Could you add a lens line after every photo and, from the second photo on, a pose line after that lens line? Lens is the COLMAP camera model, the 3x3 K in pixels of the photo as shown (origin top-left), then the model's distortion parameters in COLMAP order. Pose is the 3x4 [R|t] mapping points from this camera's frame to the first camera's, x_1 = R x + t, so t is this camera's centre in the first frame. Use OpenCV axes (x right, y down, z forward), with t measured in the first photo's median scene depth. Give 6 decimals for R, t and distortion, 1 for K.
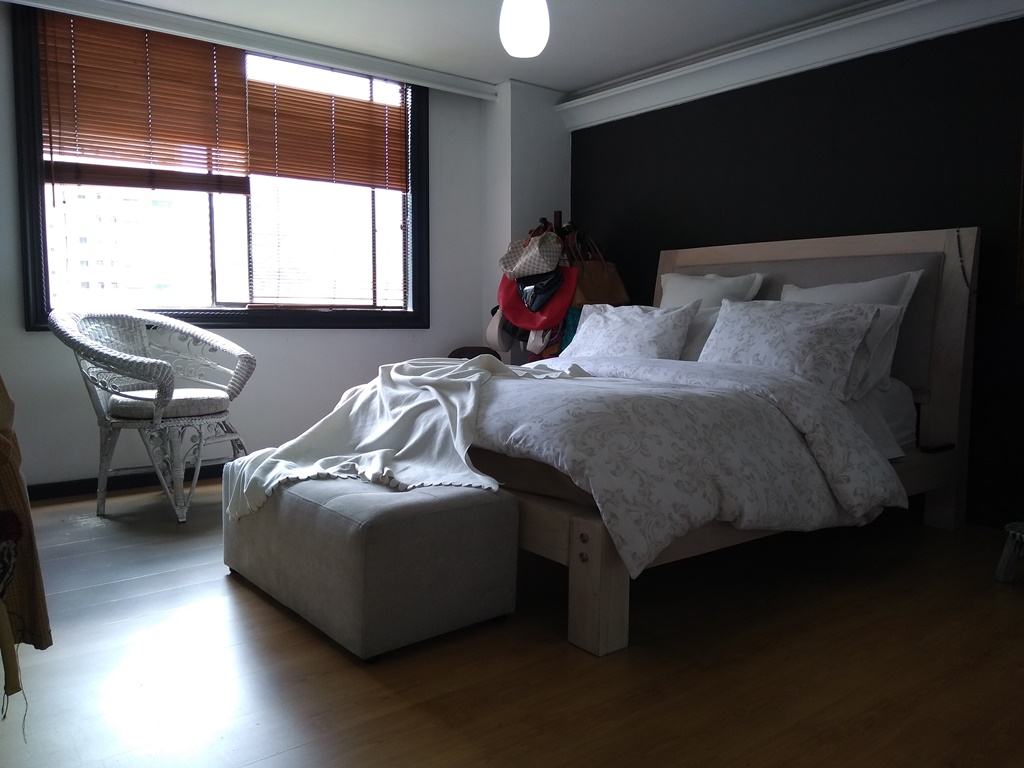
lens RADIAL K [[792.1, 0, 512.0], [0, 792.1, 384.0], [0, 0, 1]] dist [0.080722, -0.112596]
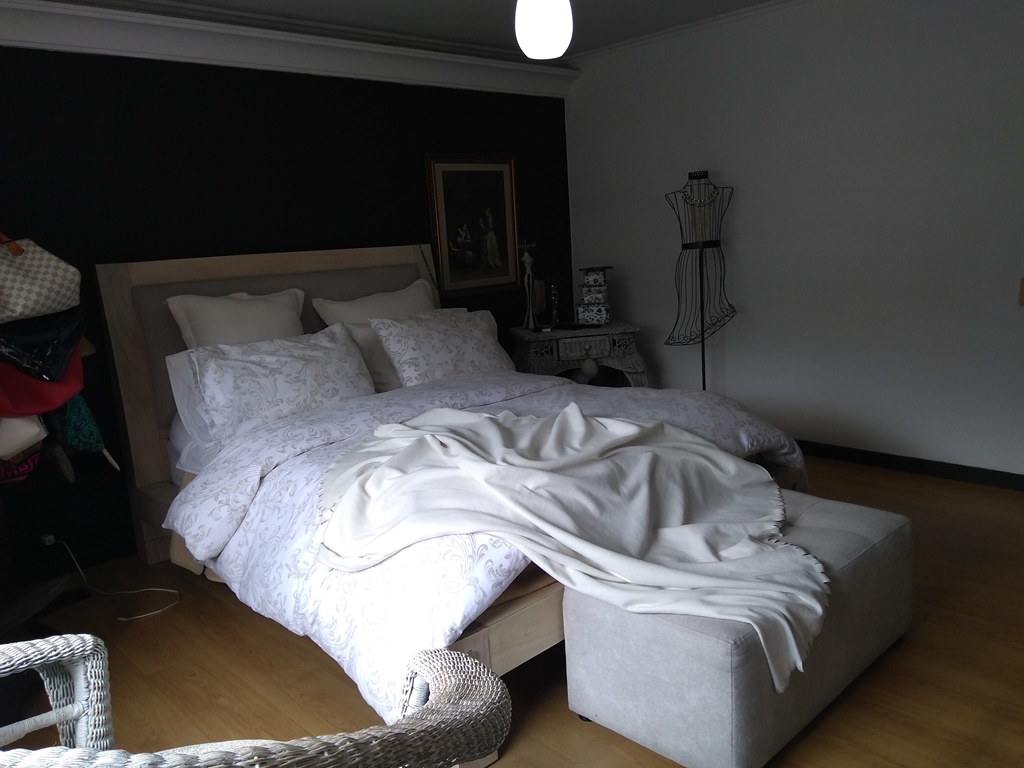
lens RADIAL K [[792.1, 0, 512.0], [0, 792.1, 384.0], [0, 0, 1]] dist [0.080722, -0.112596]
pose [[-0.062476, -0.171024, 0.983284, -0.767551], [0.163488, 0.970147, 0.179127, -0.192367], [-0.984565, 0.171946, -0.032650, 0.990634]]
